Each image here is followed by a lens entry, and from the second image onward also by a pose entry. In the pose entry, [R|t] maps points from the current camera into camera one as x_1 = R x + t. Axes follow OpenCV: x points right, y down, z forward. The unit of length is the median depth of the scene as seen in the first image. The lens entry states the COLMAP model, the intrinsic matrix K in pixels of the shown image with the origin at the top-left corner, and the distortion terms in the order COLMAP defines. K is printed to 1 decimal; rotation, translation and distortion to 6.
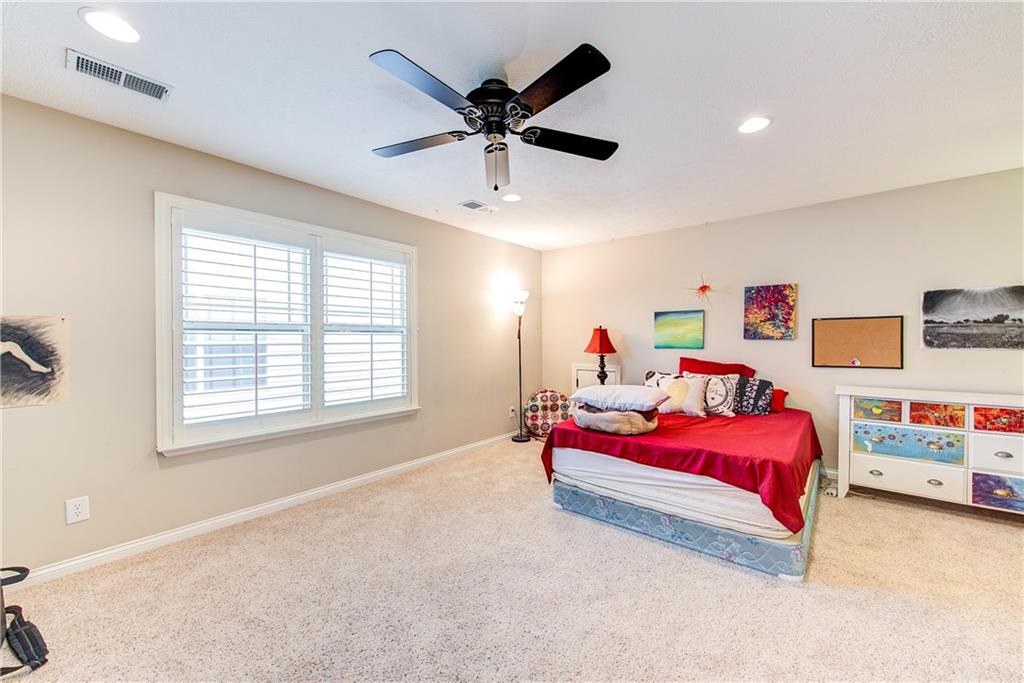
lens RADIAL K [[398.3, 0, 512.0], [0, 398.3, 341.5], [0, 0, 1]] dist [0.000771, -0.000038]
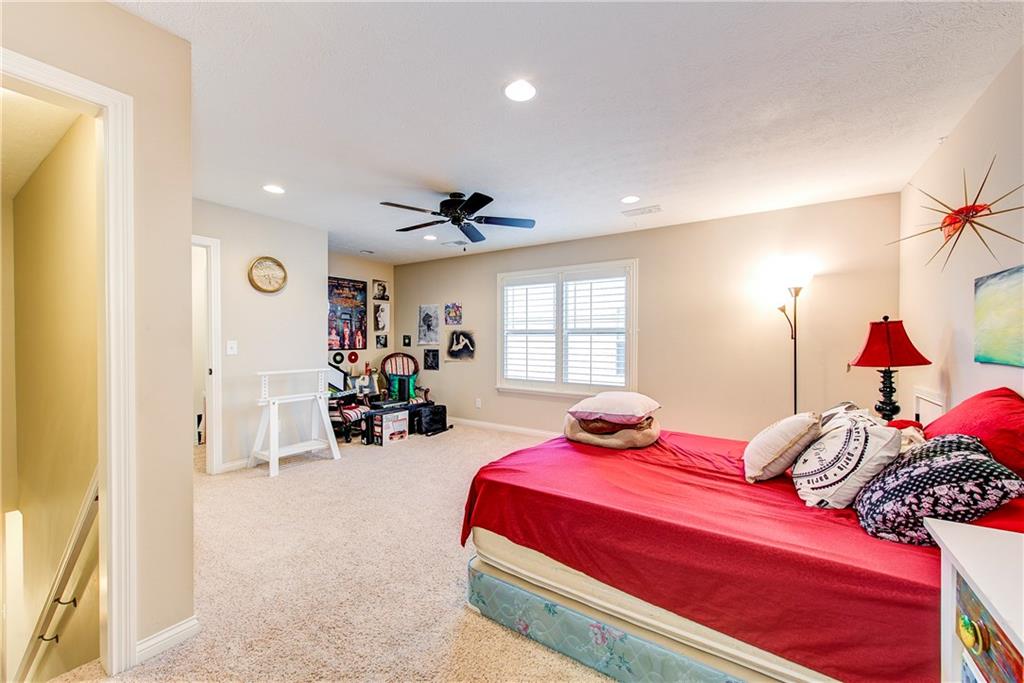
lens RADIAL K [[398.3, 0, 512.0], [0, 398.3, 341.5], [0, 0, 1]] dist [0.000771, -0.000038]
pose [[0.097250, 0.006843, -0.995236, 1.055765], [-0.012205, 0.999909, 0.005683, -0.001605], [0.995185, 0.011594, 0.097324, 0.657170]]
